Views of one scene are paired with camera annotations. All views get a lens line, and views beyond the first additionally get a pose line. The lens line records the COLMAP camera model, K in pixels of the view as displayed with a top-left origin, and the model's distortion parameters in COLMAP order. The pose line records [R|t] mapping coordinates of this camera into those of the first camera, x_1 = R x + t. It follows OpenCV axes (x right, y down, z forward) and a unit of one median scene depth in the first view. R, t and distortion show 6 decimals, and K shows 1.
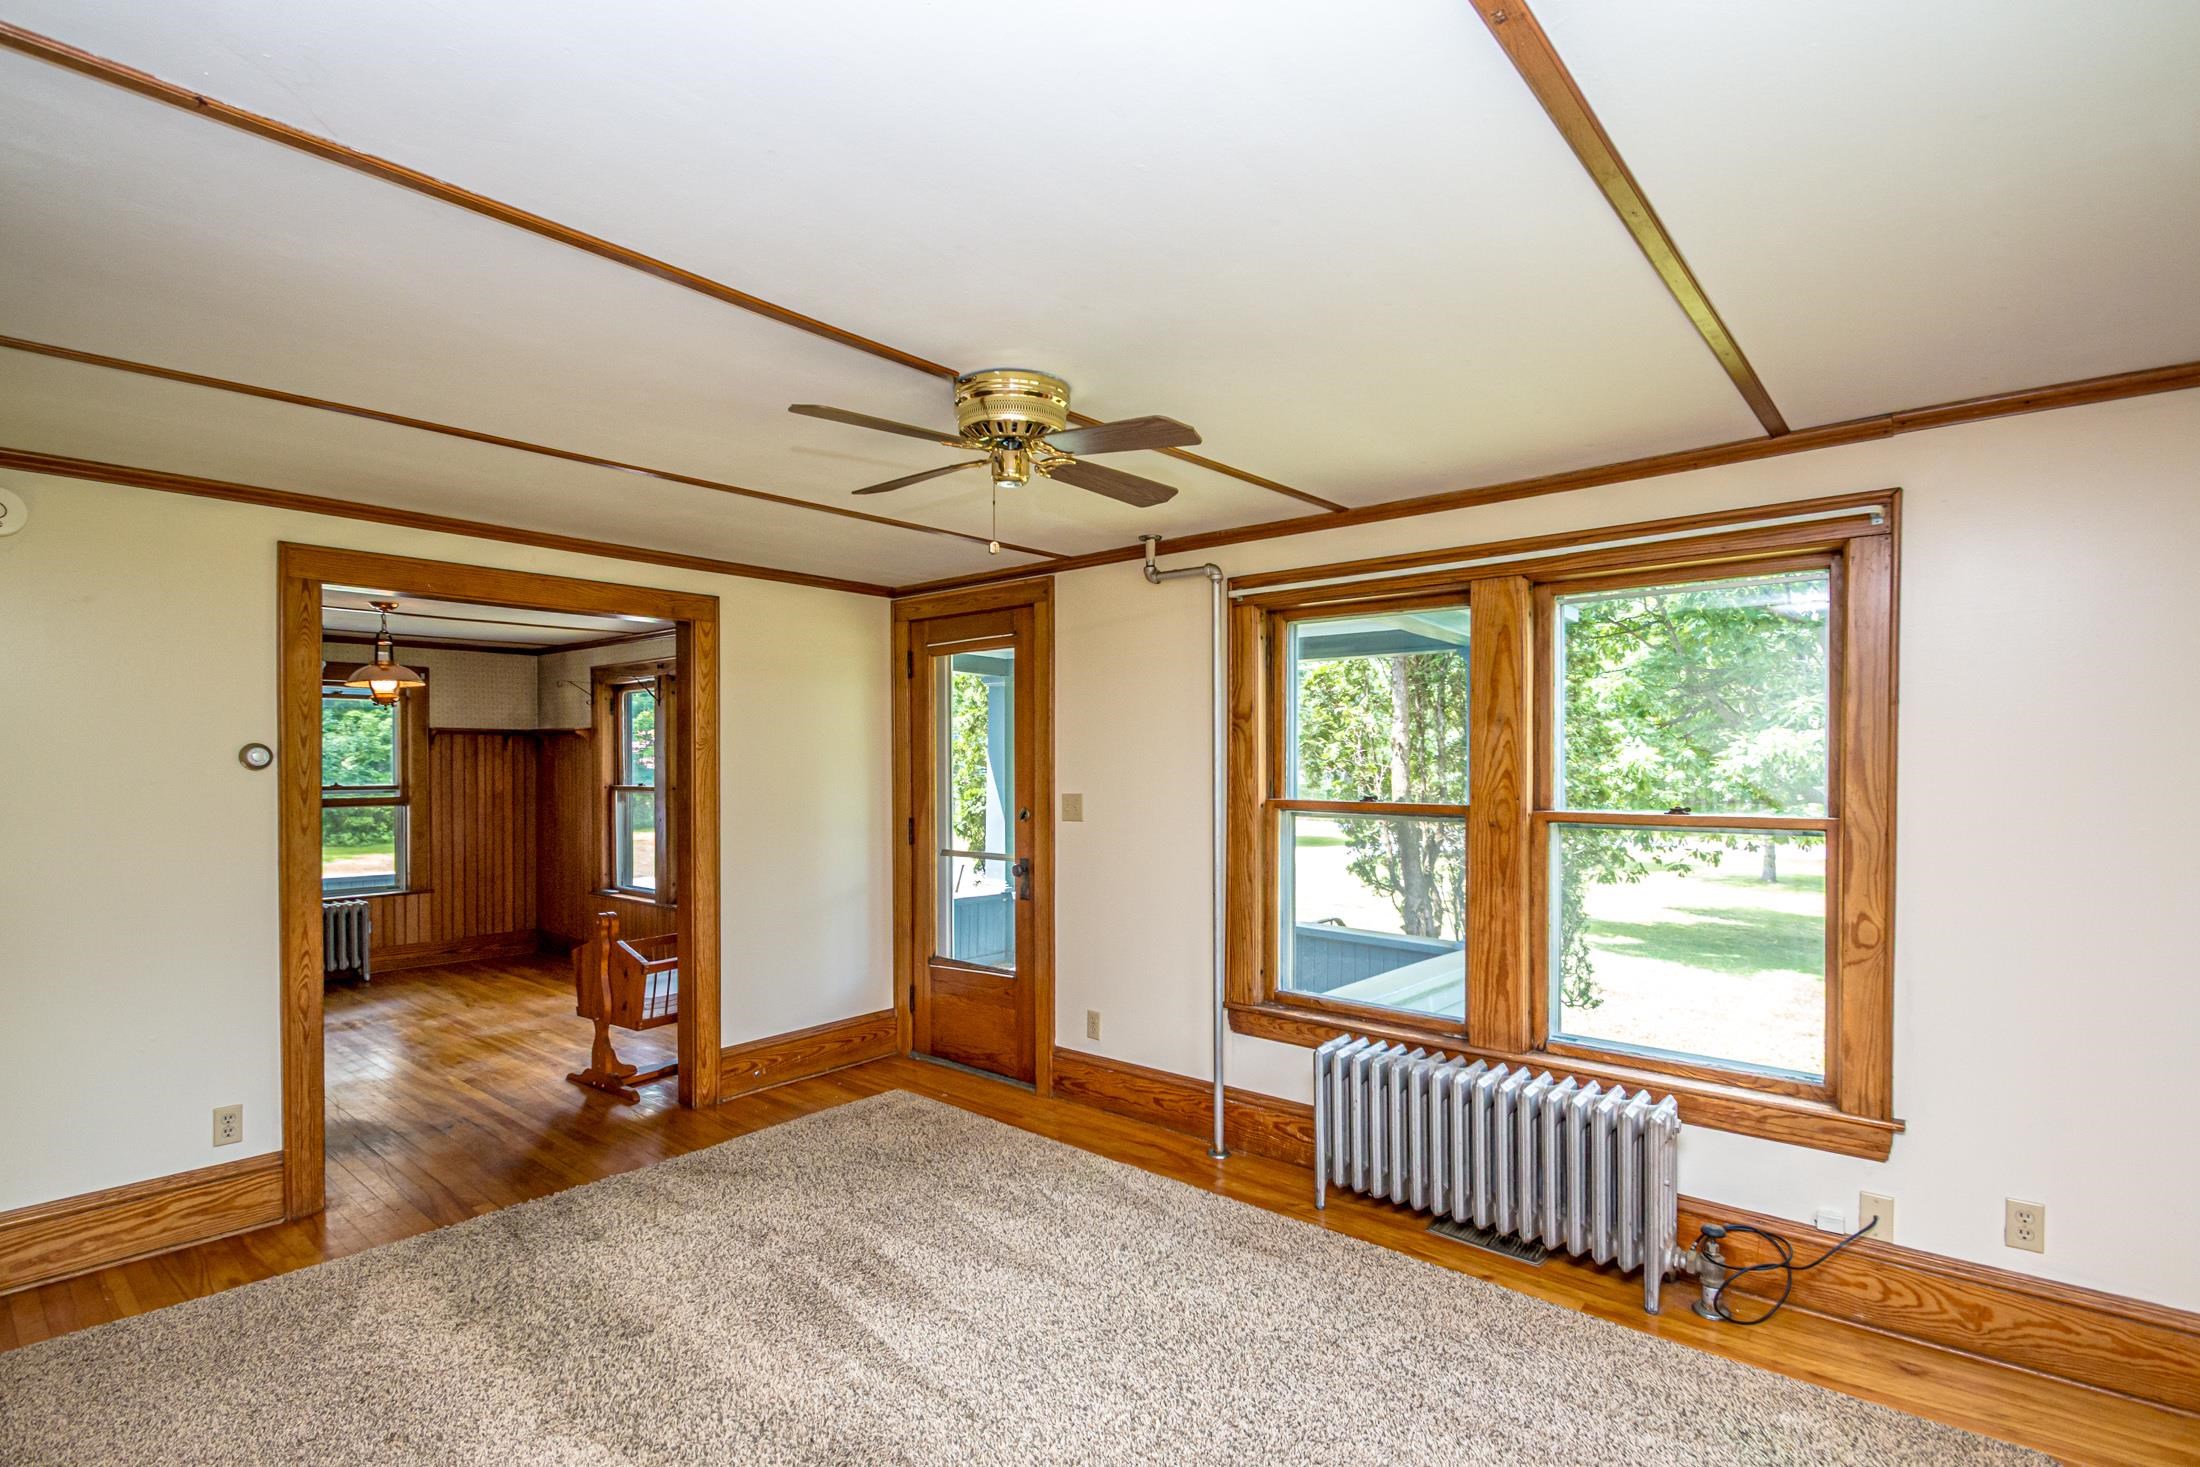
lens RADIAL K [[1015.9, 0, 1104.7], [0, 1015.9, 759.0], [0, 0, 1]] dist [0.002245, 0.000321]
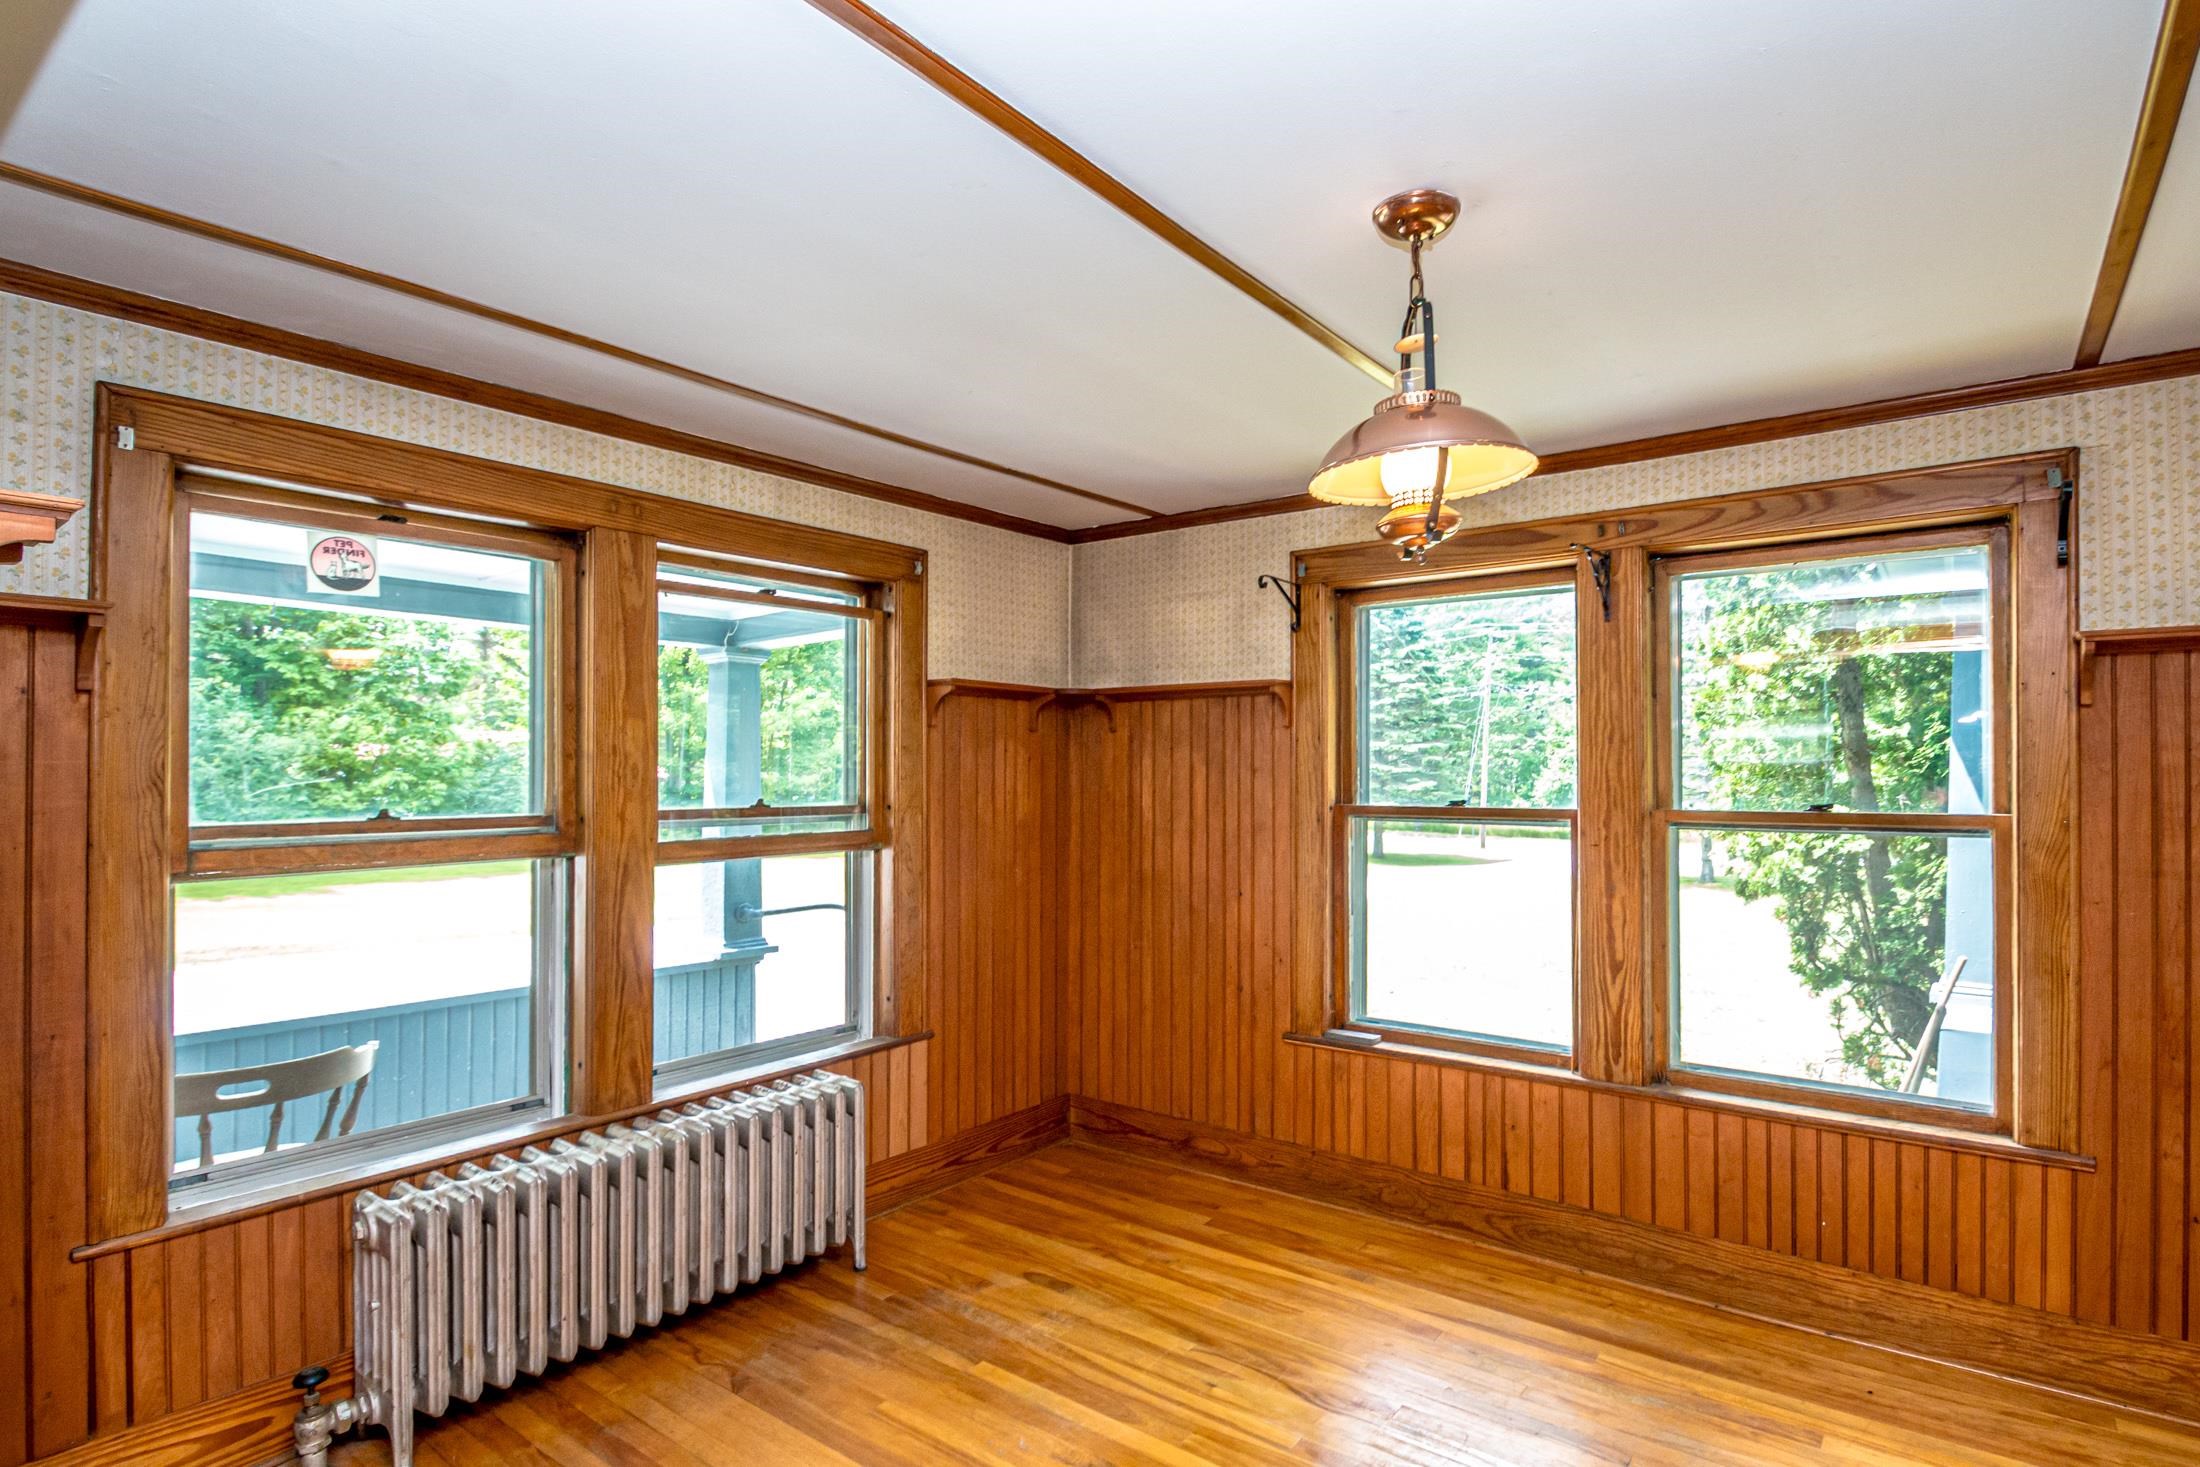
lens RADIAL K [[1069.0, 0, 1089.3], [0, 1069.0, 745.7], [0, 0, 1]] dist [-0.000504, -0.000450]
pose [[0.998900, -0.006140, 0.046496, -0.554729], [0.006889, 0.999849, -0.015963, 0.005552], [-0.046391, 0.016265, 0.998791, 0.462568]]
